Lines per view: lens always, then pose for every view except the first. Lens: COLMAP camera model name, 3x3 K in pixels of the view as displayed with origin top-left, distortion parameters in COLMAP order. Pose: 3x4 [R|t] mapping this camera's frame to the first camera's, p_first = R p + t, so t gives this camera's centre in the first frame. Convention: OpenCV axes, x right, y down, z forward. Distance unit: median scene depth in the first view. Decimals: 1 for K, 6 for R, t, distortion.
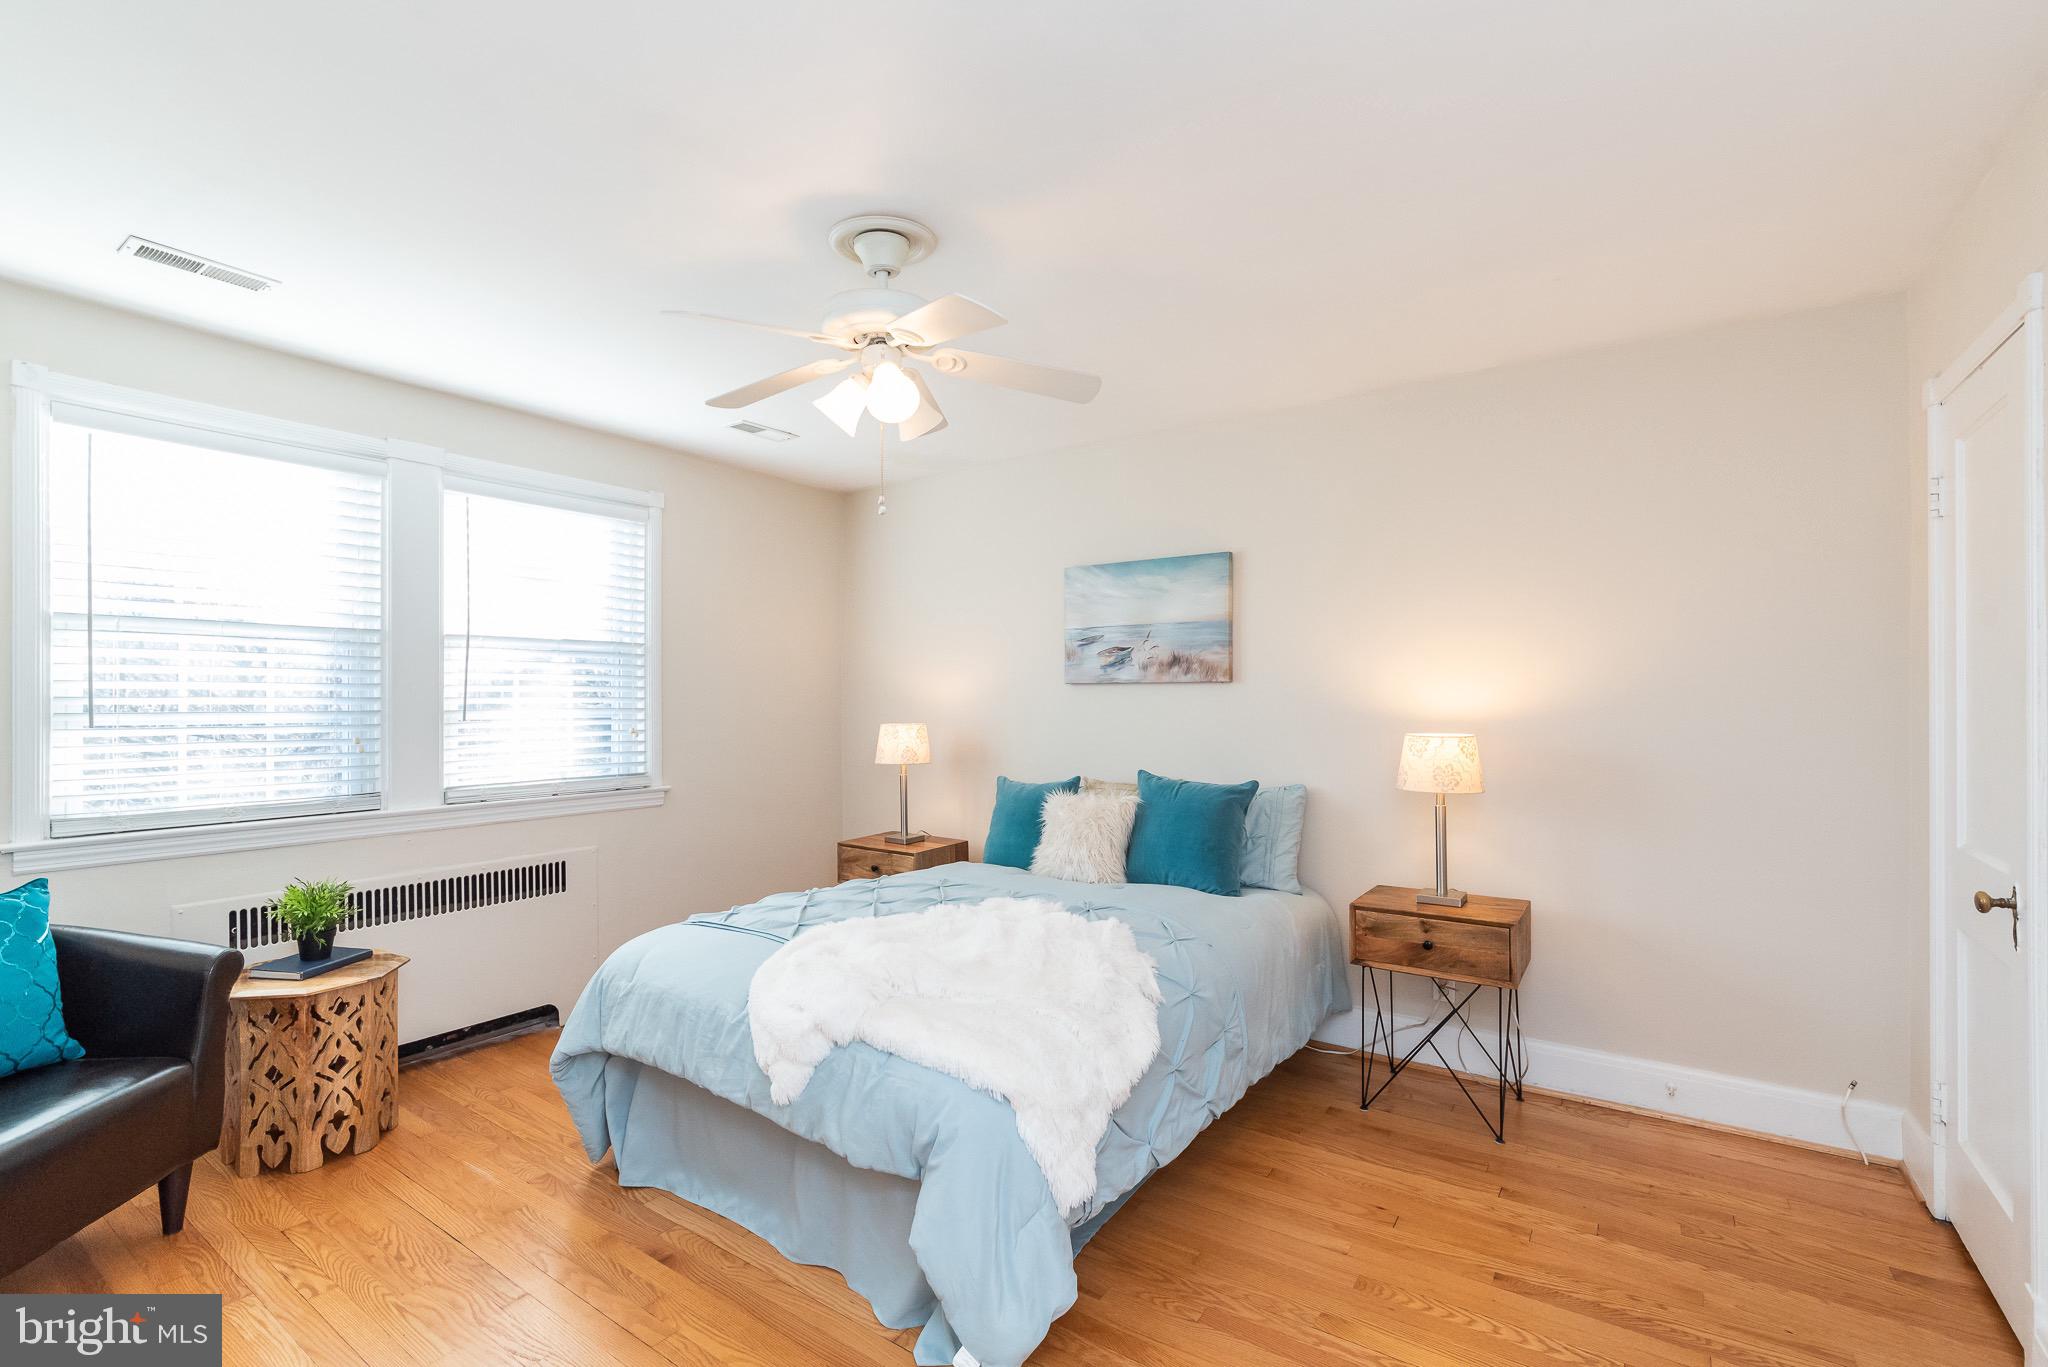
lens RADIAL K [[886.8, 0, 1024.0], [0, 886.8, 683.5], [0, 0, 1]] dist [-0.056886, 0.000016]
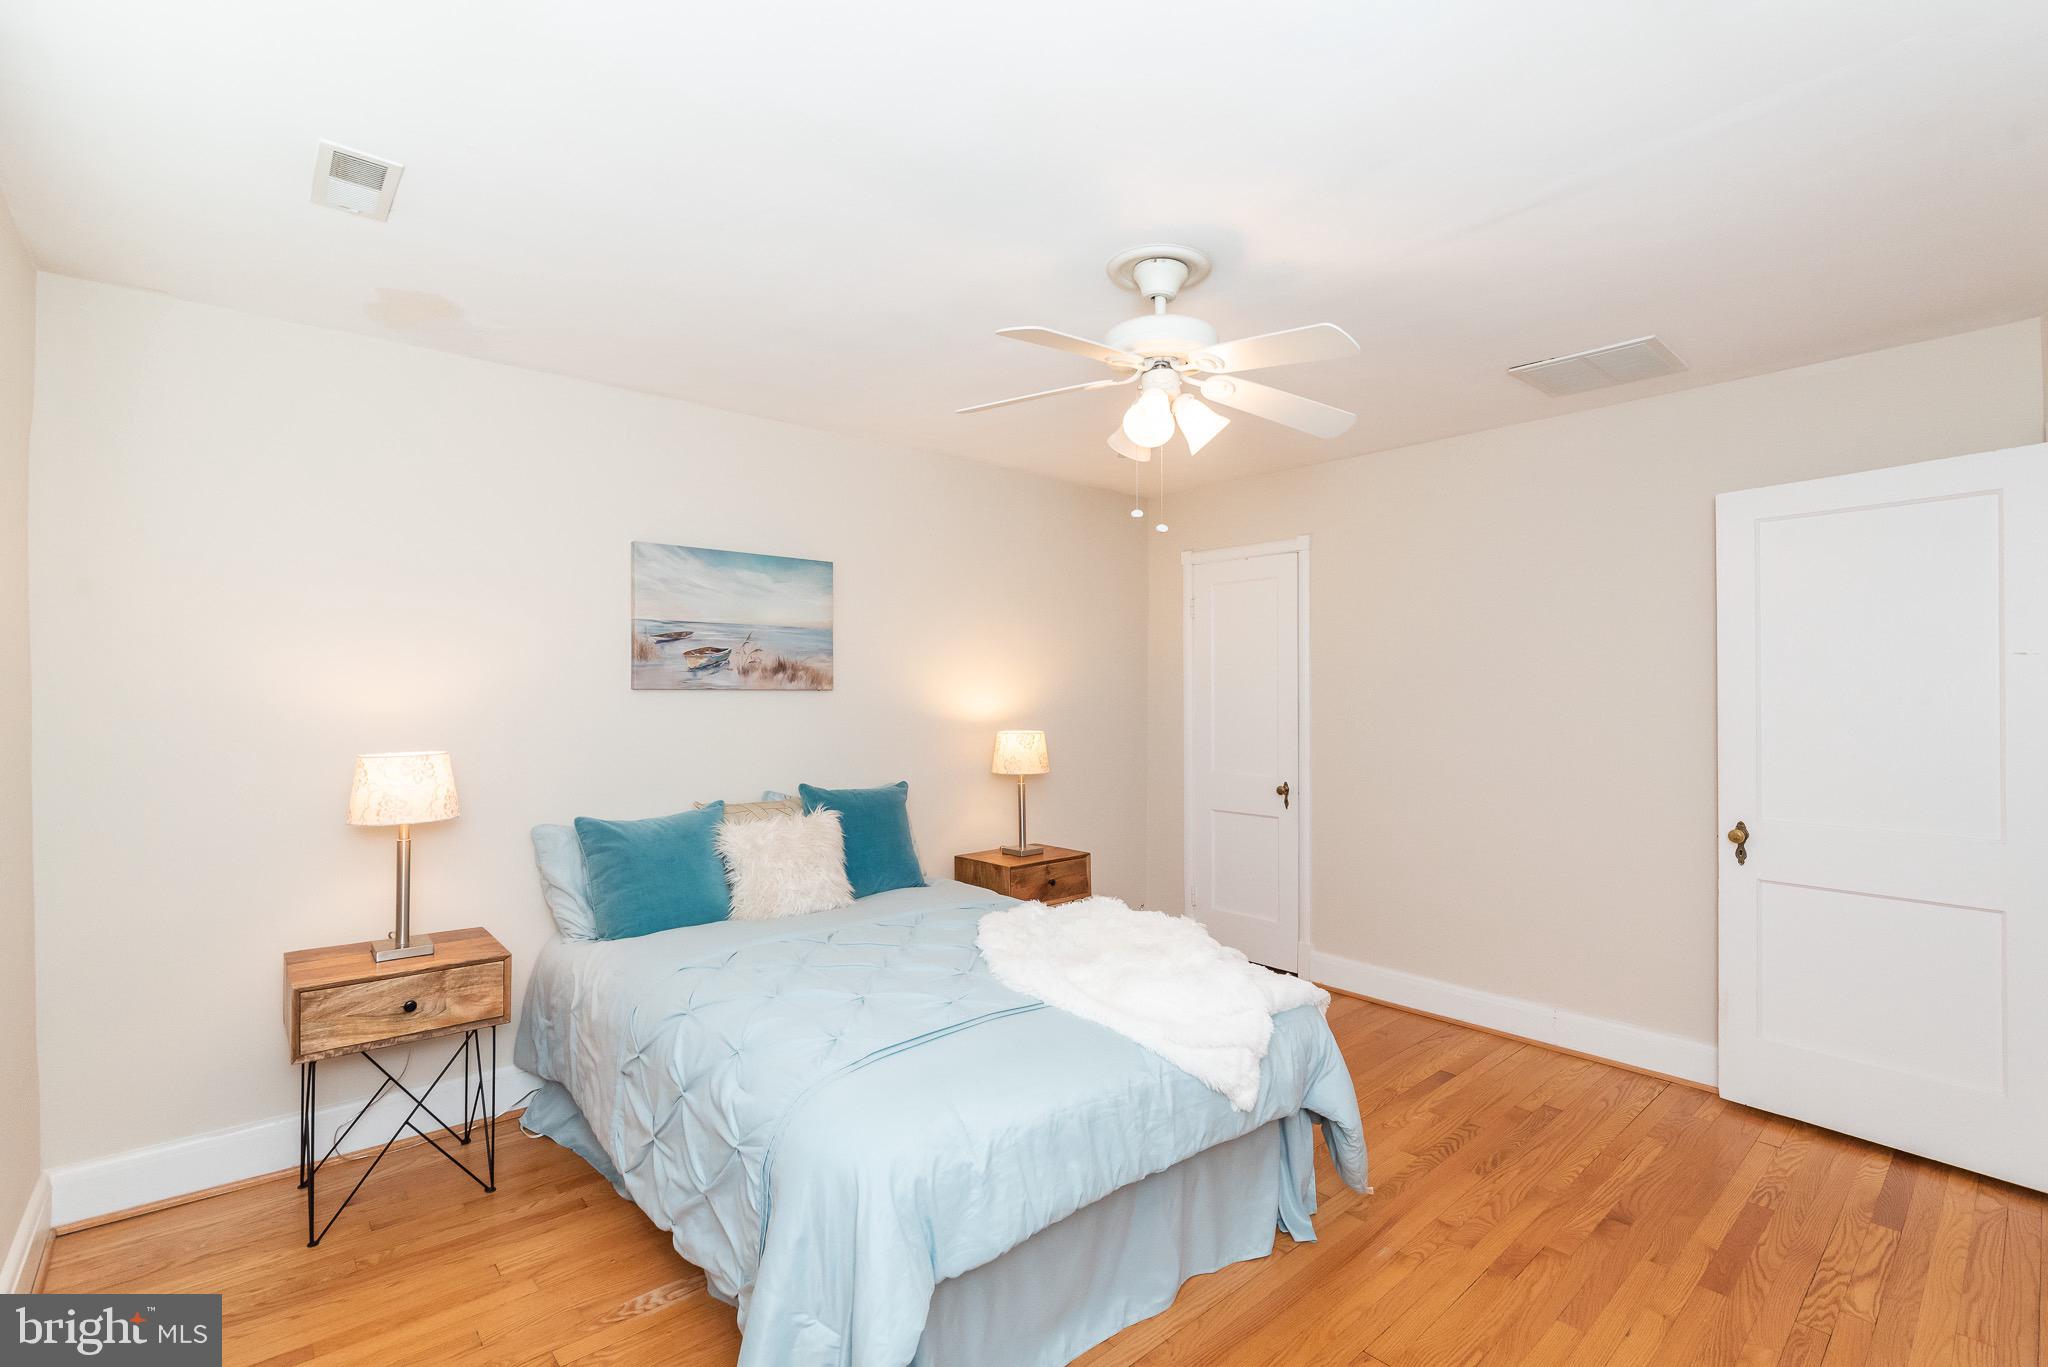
lens RADIAL K [[916.6, 0, 1024.0], [0, 916.6, 683.5], [0, 0, 1]] dist [0.000734, 0.000148]
pose [[0.233078, 0.023618, 0.972171, -0.699650], [-0.005122, 0.999721, -0.023060, 0.012902], [-0.972444, 0.000396, 0.233134, 0.510868]]
